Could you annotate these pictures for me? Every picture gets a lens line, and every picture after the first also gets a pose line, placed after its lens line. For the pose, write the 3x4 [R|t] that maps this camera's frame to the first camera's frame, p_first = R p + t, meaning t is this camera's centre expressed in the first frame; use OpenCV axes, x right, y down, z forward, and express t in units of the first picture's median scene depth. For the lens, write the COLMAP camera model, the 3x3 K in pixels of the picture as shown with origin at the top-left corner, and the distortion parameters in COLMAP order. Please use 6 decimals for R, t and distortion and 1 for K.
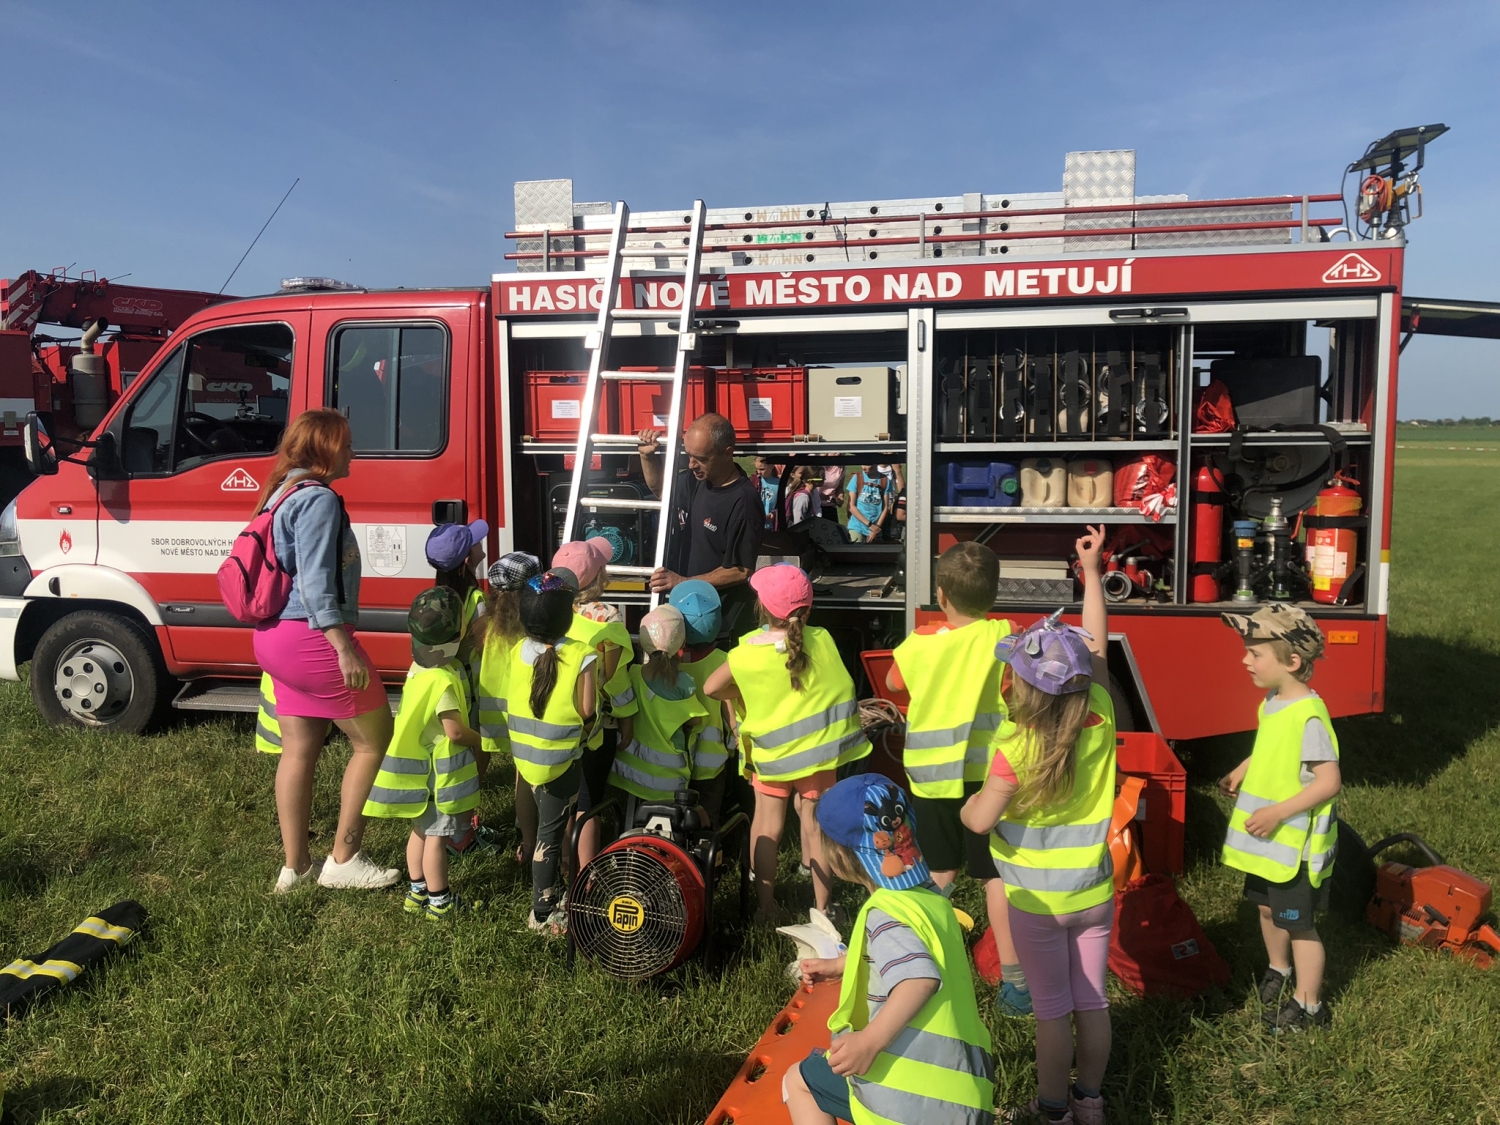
lens RADIAL K [[1241.9, 0, 770.7], [0, 1241.9, 568.5], [0, 0, 1]] dist [0.031873, -0.037415]
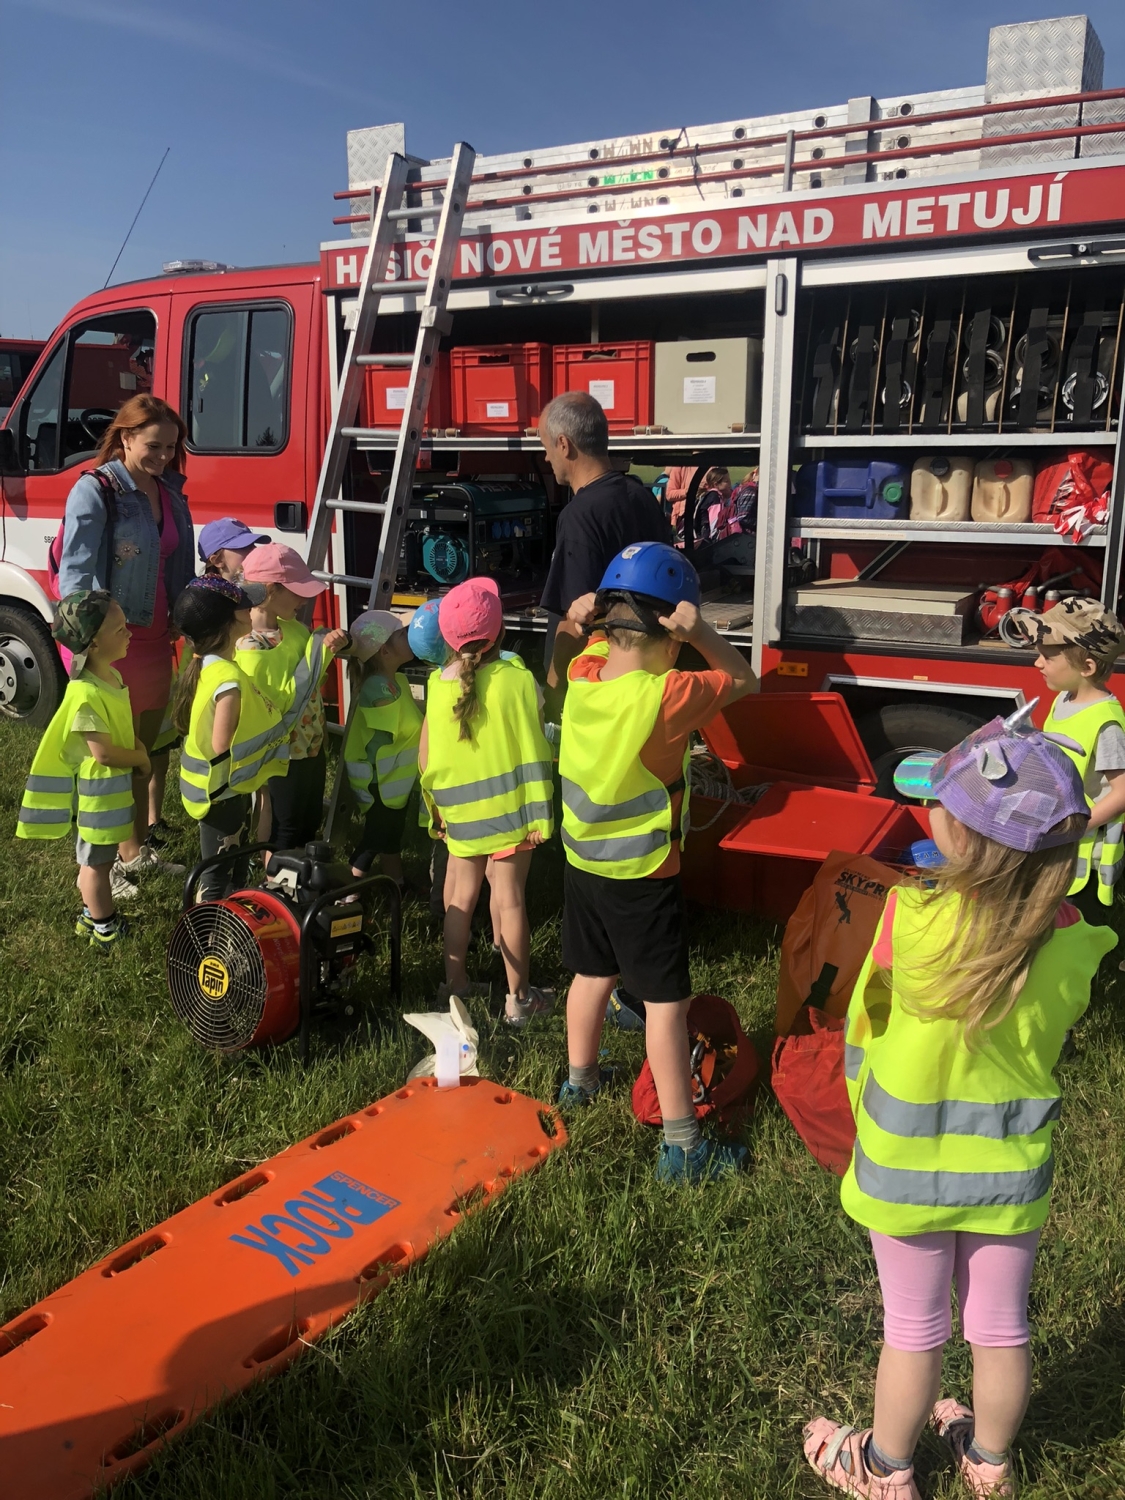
lens RADIAL K [[1241.9, 0, 559.8], [0, 1241.9, 740.2], [0, 0, 1]] dist [0.031873, -0.037415]
pose [[0.952043, 0.073372, -0.297038, 0.239344], [-0.037922, 0.991632, 0.123402, -0.001009], [0.303606, -0.106220, 0.946858, 0.182418]]
